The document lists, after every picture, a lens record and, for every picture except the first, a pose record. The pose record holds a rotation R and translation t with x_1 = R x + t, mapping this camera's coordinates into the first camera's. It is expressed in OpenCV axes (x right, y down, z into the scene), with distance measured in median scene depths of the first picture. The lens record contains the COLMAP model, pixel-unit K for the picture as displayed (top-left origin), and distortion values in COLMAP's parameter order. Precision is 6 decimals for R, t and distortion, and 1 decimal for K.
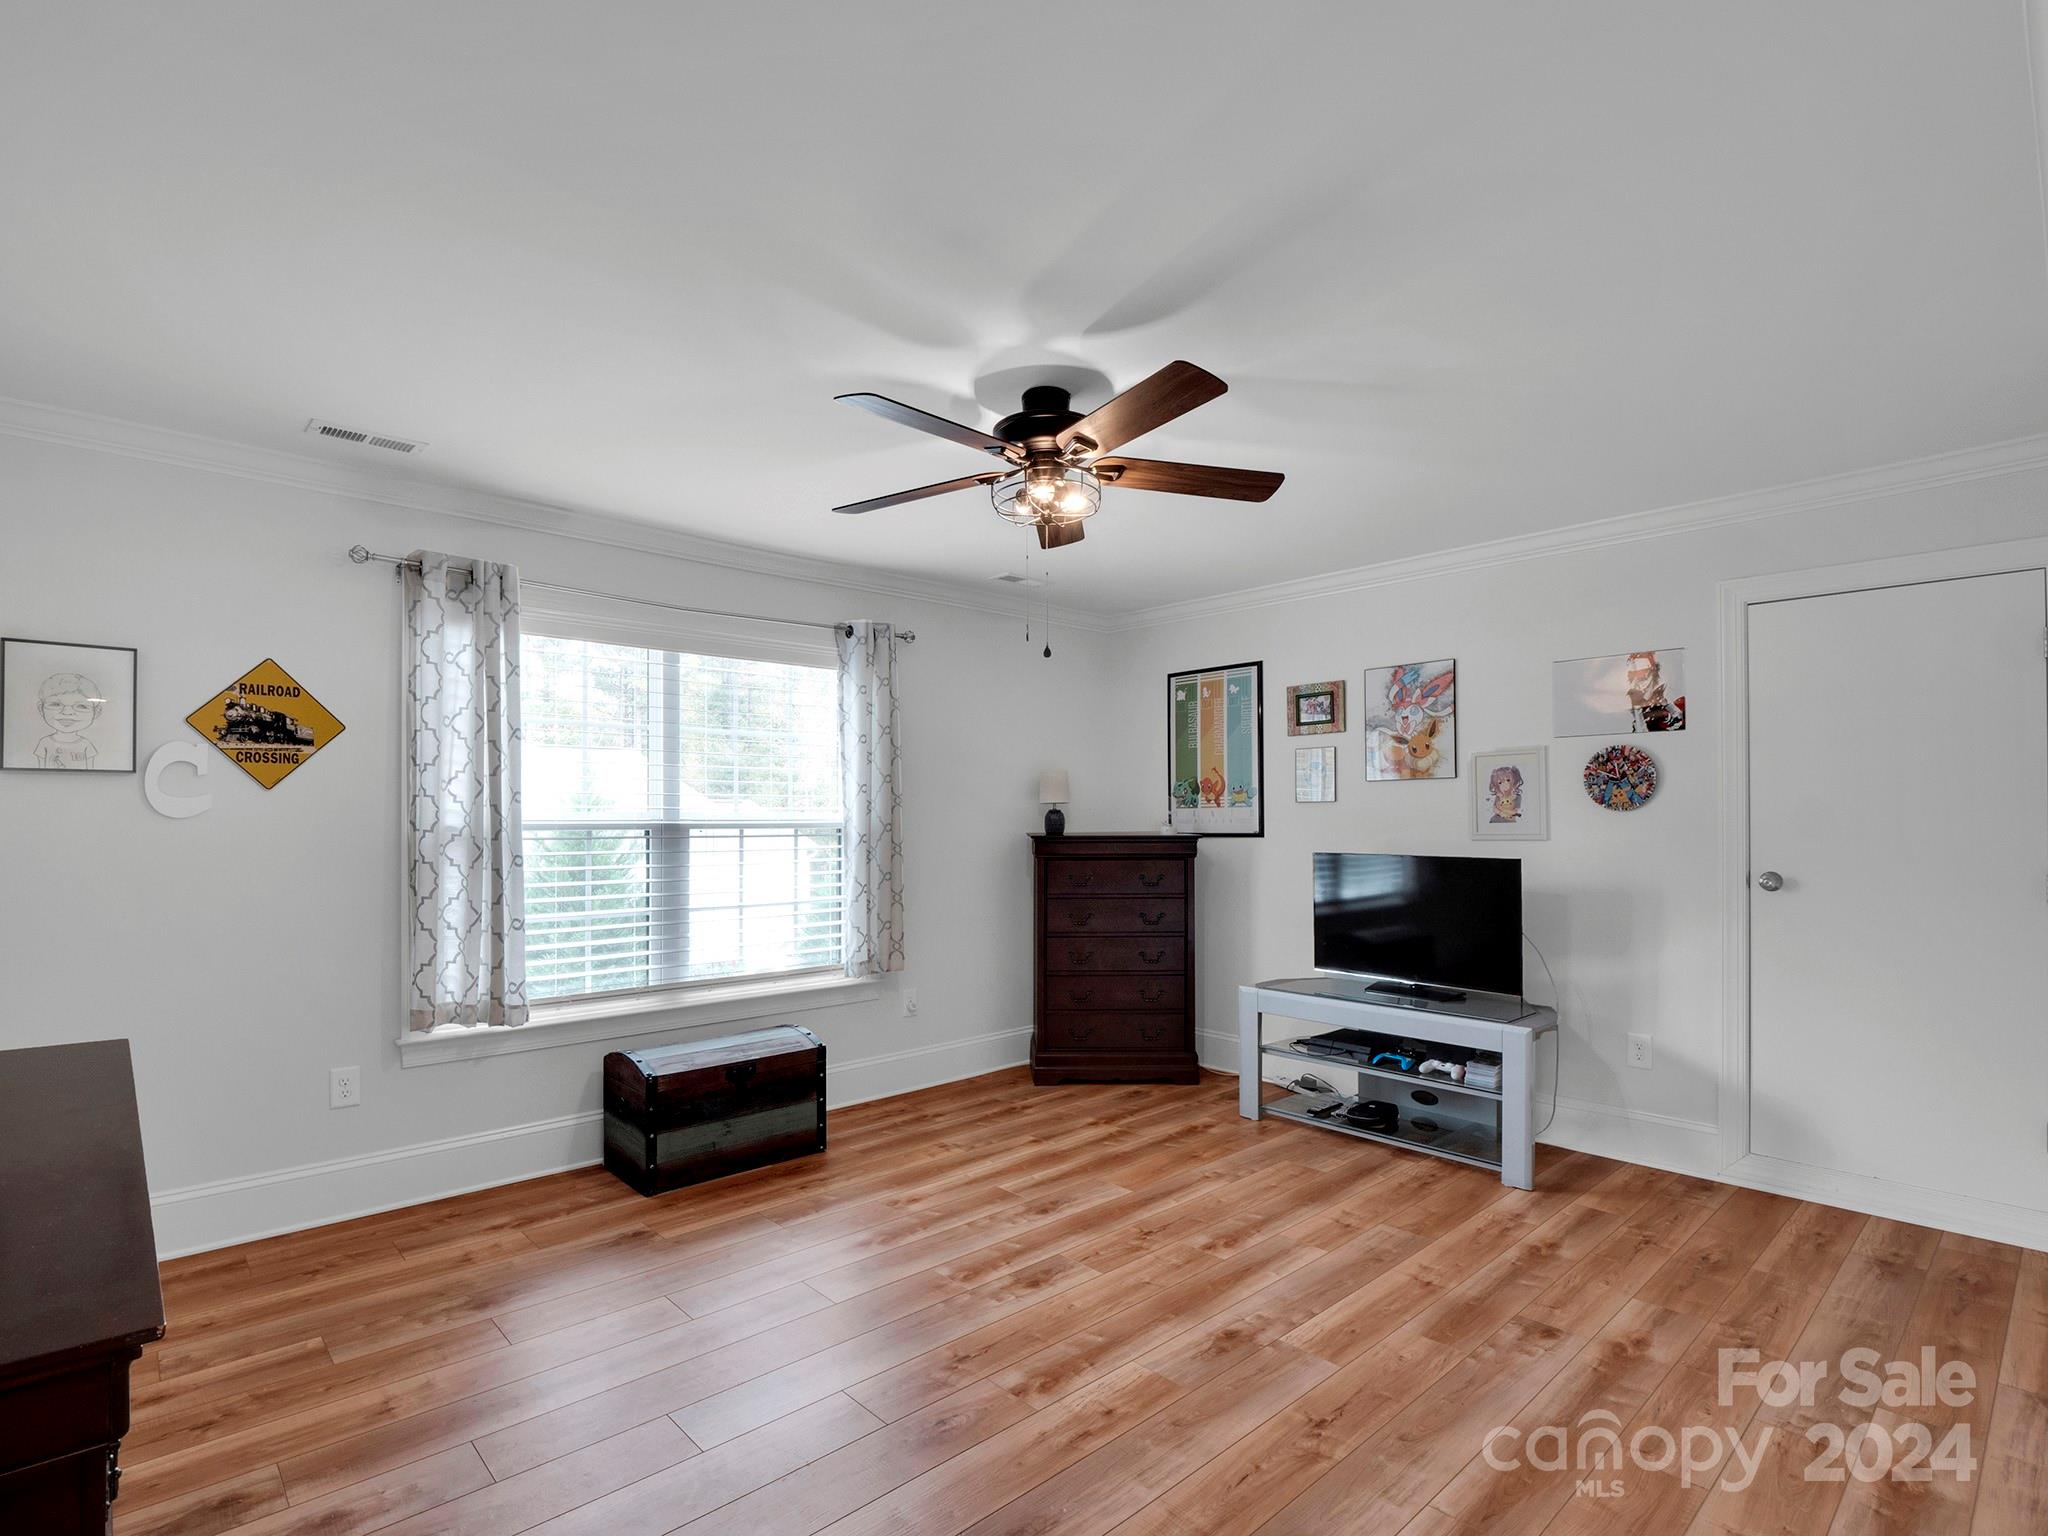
lens RADIAL K [[1018.9, 0, 1005.1], [0, 1018.9, 795.4], [0, 0, 1]] dist [-0.004961, -0.001656]
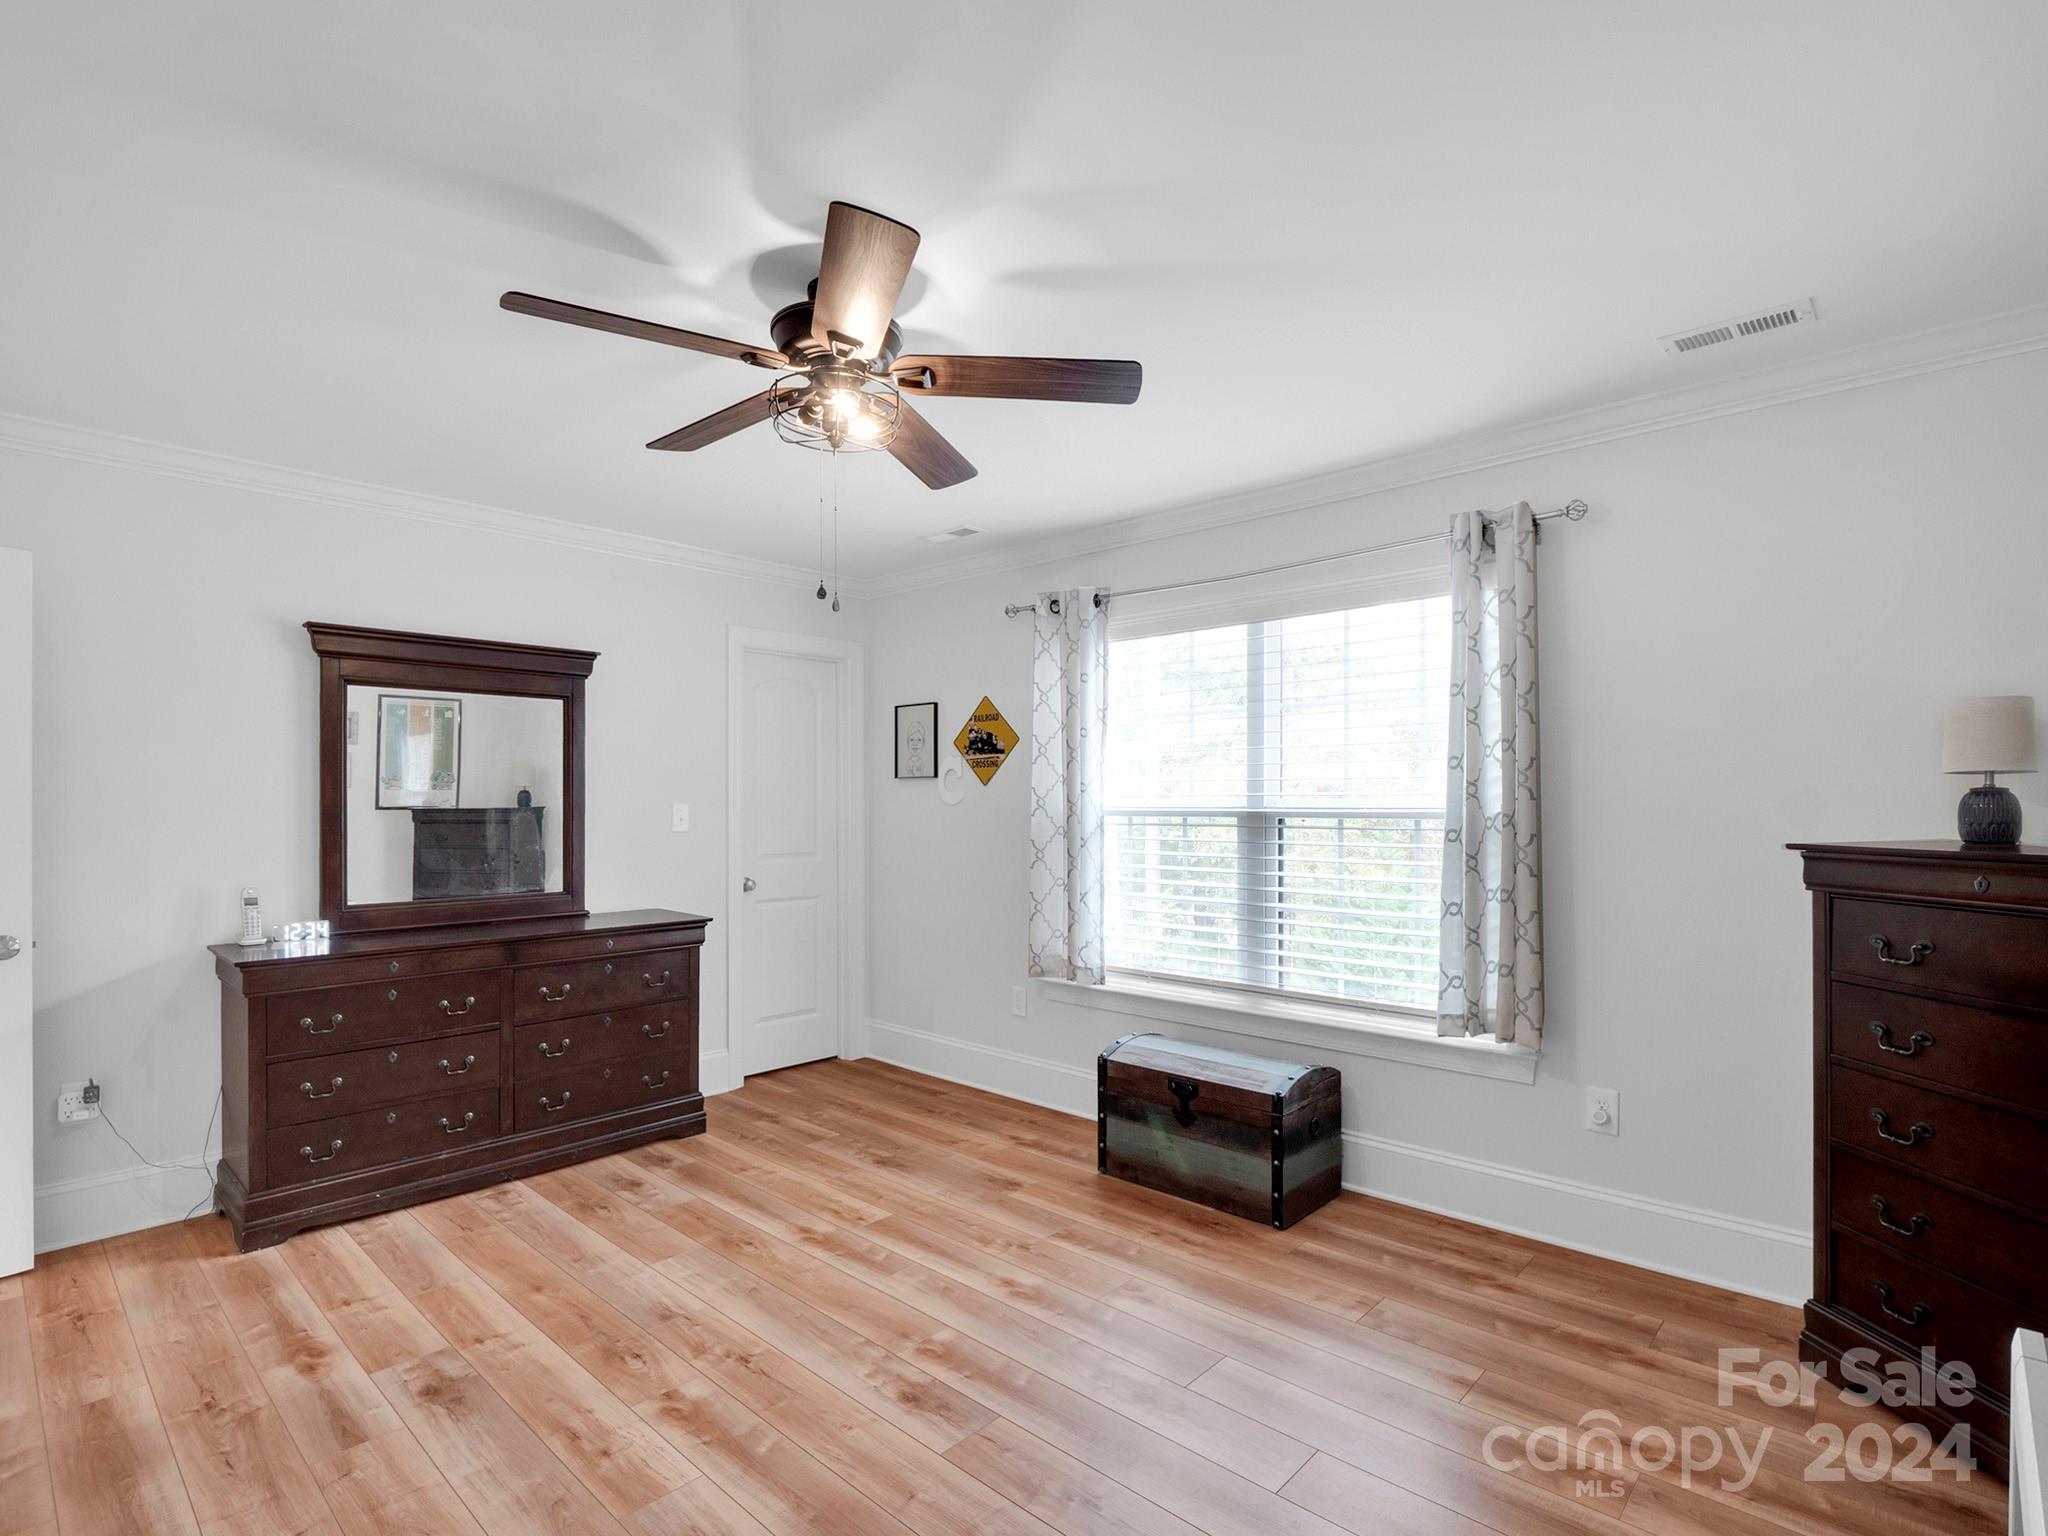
lens RADIAL K [[1018.9, 0, 1005.1], [0, 1018.9, 795.4], [0, 0, 1]] dist [-0.004961, -0.001656]
pose [[0.068397, -0.004843, -0.997646, 0.651656], [0.024844, 0.999686, -0.003150, 0.011919], [0.997349, -0.024570, 0.068496, 0.813676]]
